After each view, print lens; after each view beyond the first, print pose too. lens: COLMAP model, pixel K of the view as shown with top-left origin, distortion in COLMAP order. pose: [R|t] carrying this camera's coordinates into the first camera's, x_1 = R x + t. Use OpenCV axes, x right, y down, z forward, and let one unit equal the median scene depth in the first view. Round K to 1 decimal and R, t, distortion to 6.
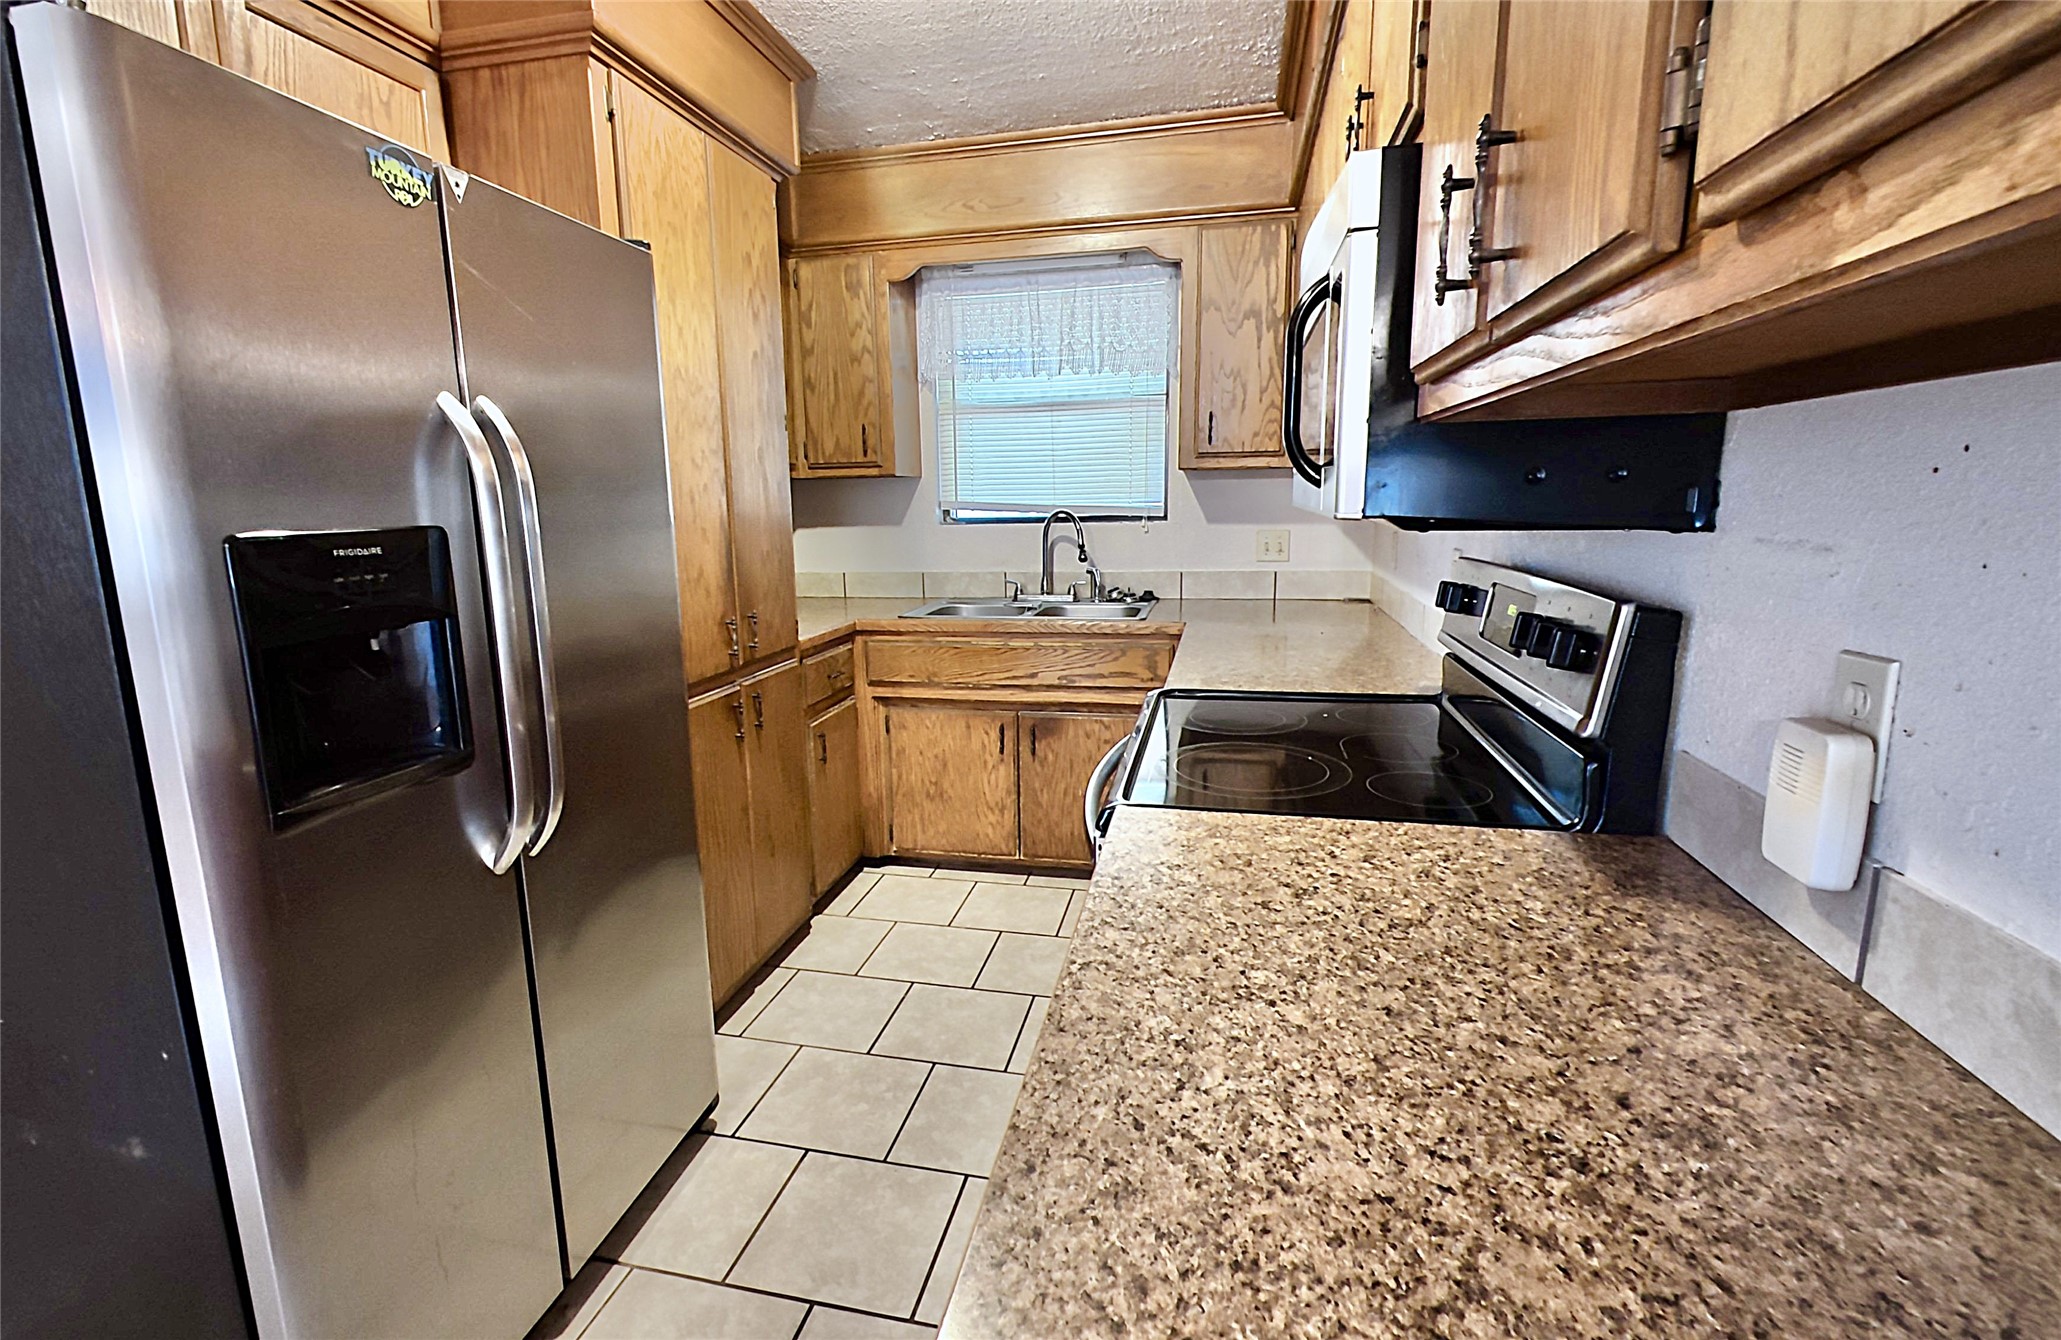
lens RADIAL K [[925.9, 0, 1002.8], [0, 925.9, 662.5], [0, 0, 1]] dist [0.000328, 0.000030]
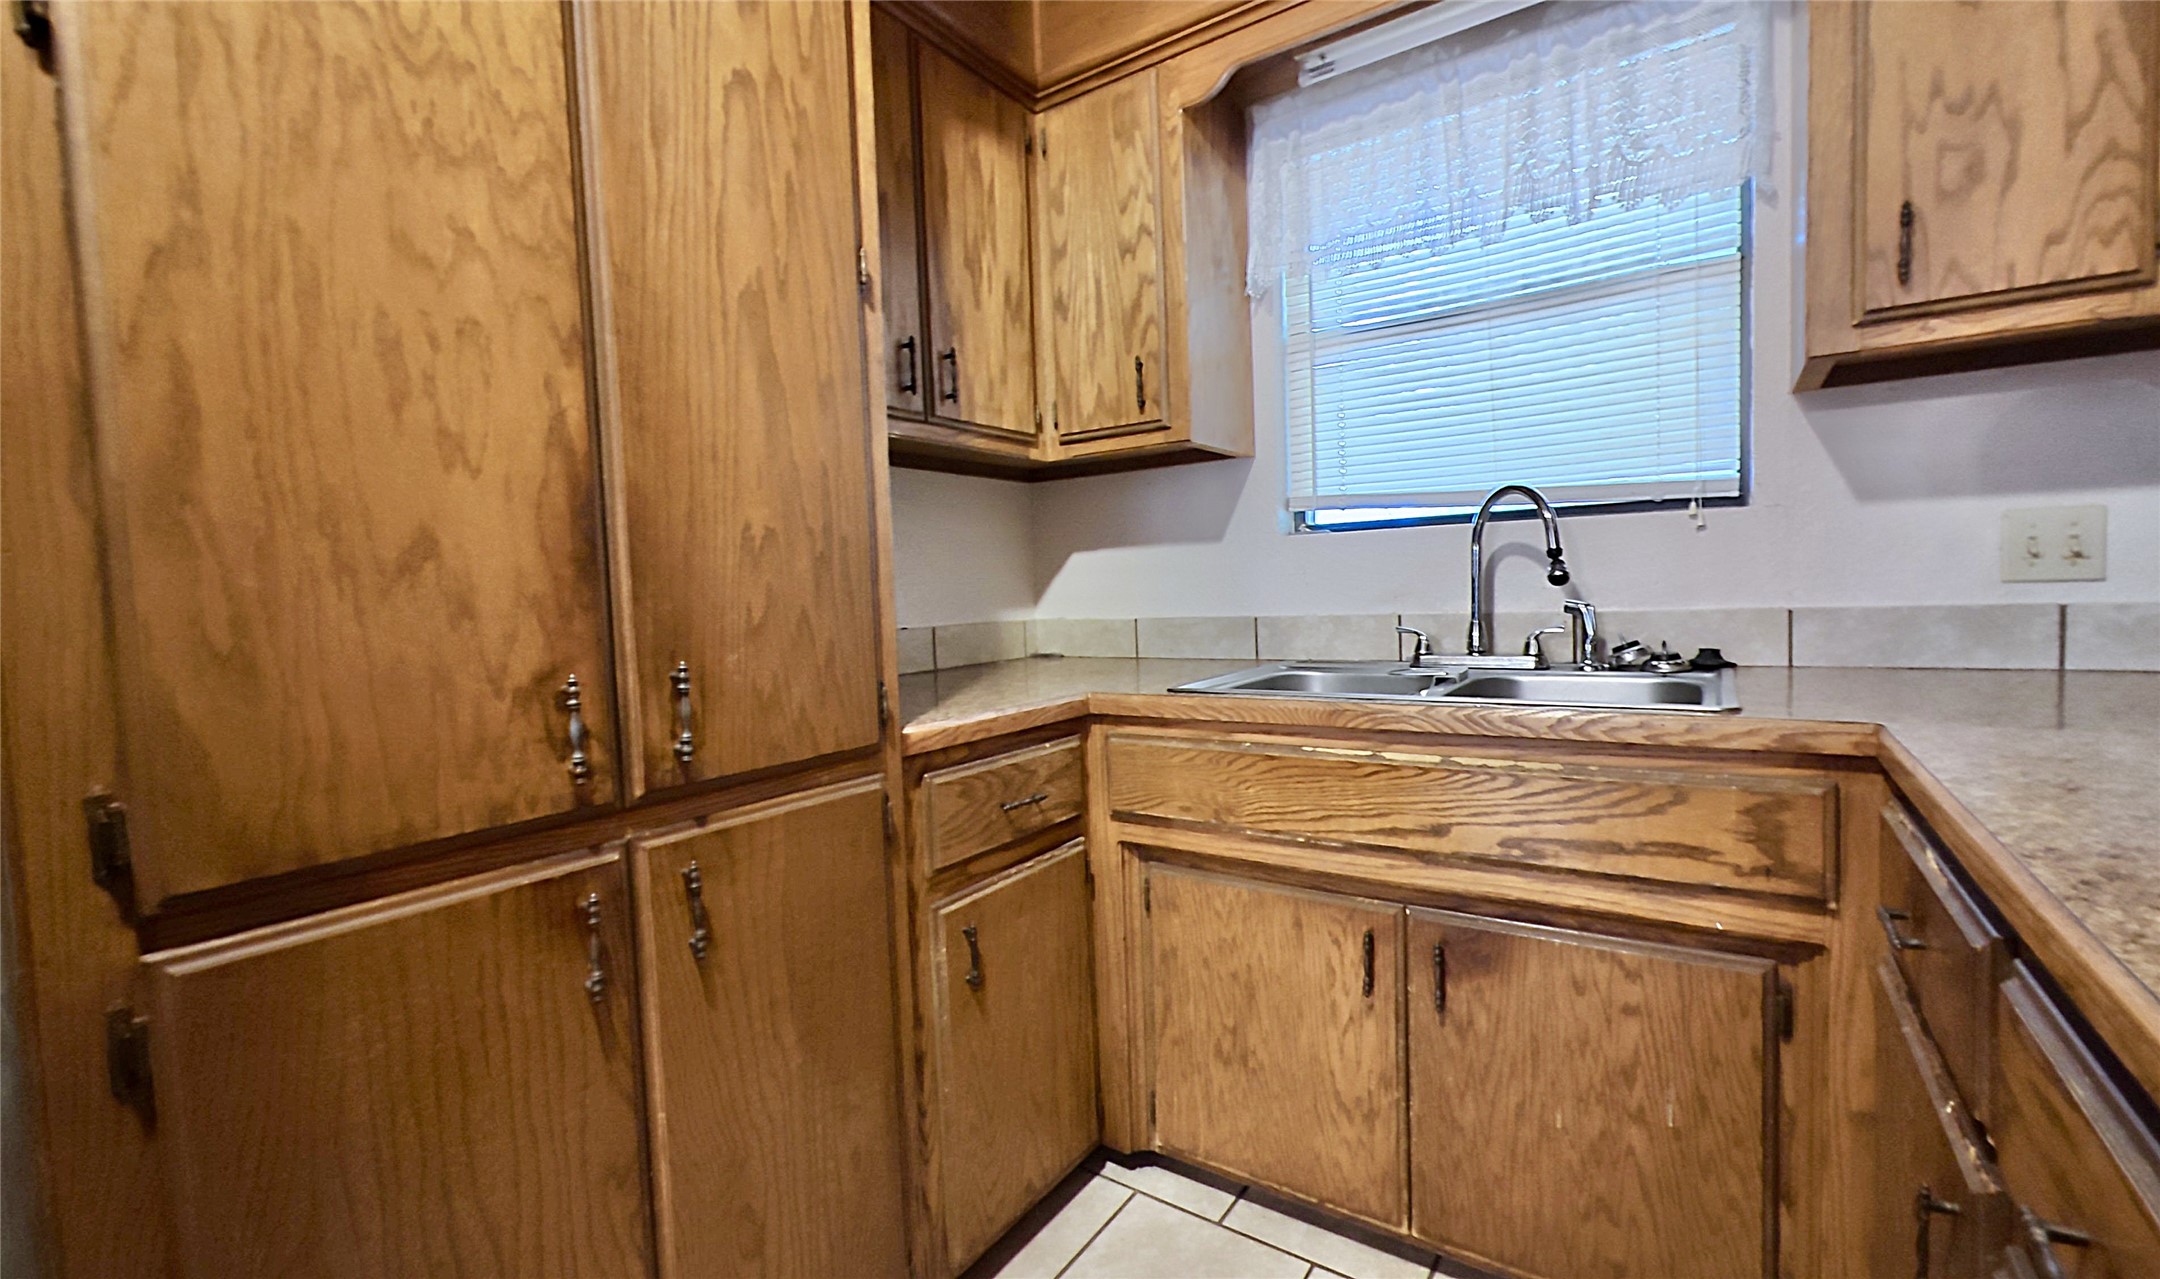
lens RADIAL K [[886.9, 0, 1135.1], [0, 886.9, 636.3], [0, 0, 1]] dist [-0.001127, -0.000395]
pose [[0.942043, 0.003800, -0.335470, 0.035780], [-0.041555, 0.993557, -0.105437, -0.026121], [0.332908, 0.113267, 0.936132, 0.521614]]
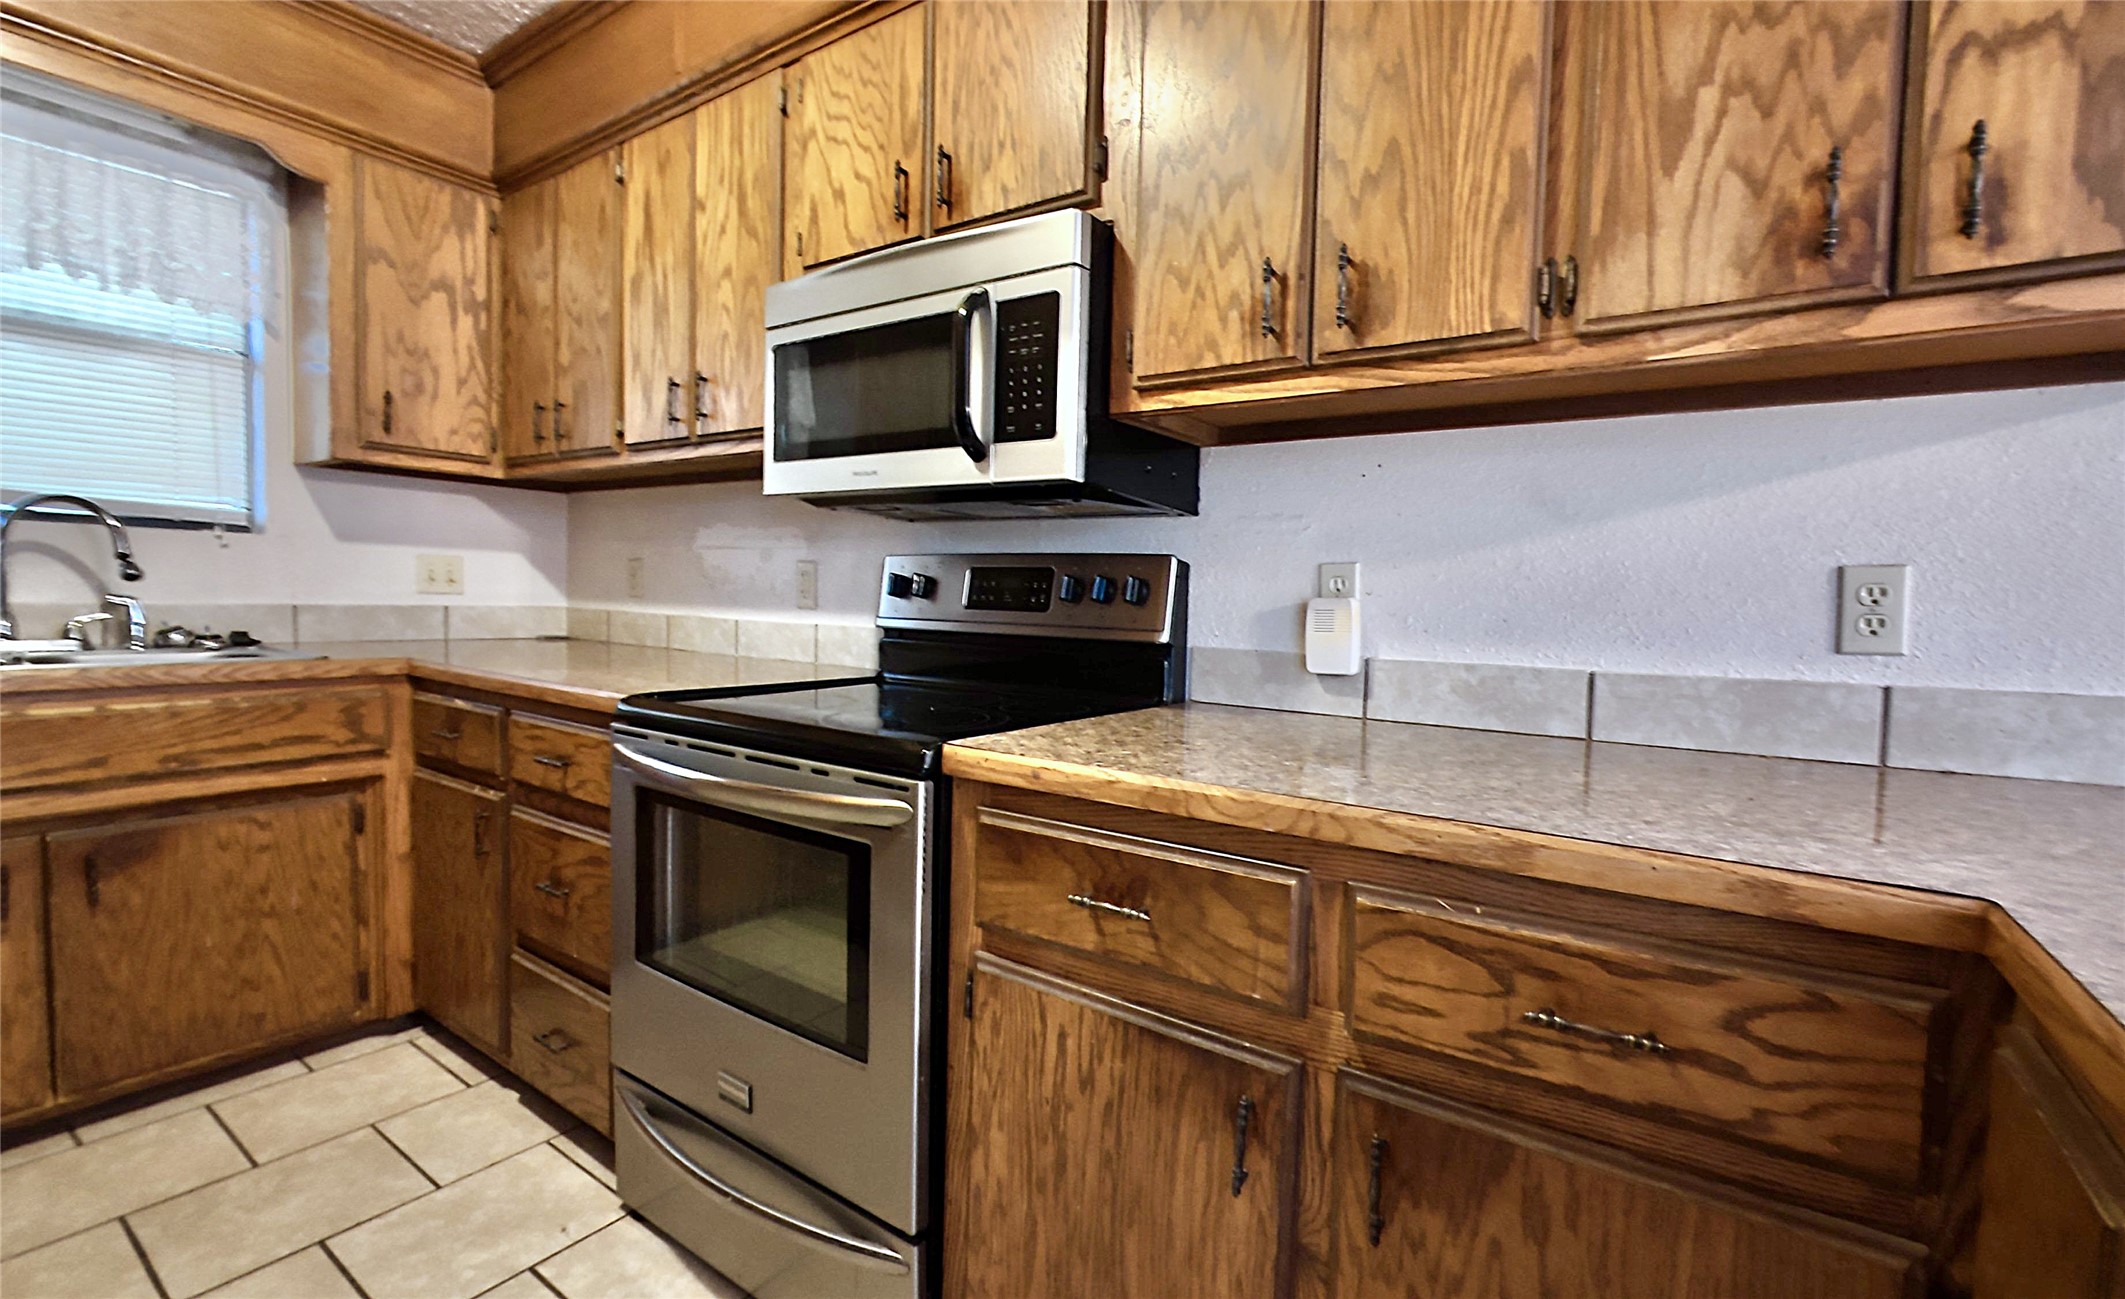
lens RADIAL K [[891.3, 0, 1154.5], [0, 891.3, 647.8], [0, 0, 1]] dist [-0.002415, -0.001159]
pose [[0.322975, -0.023869, 0.946107, -0.263689], [0.132658, 0.990954, -0.020286, 0.039621], [-0.937064, 0.132061, 0.323219, 0.179332]]
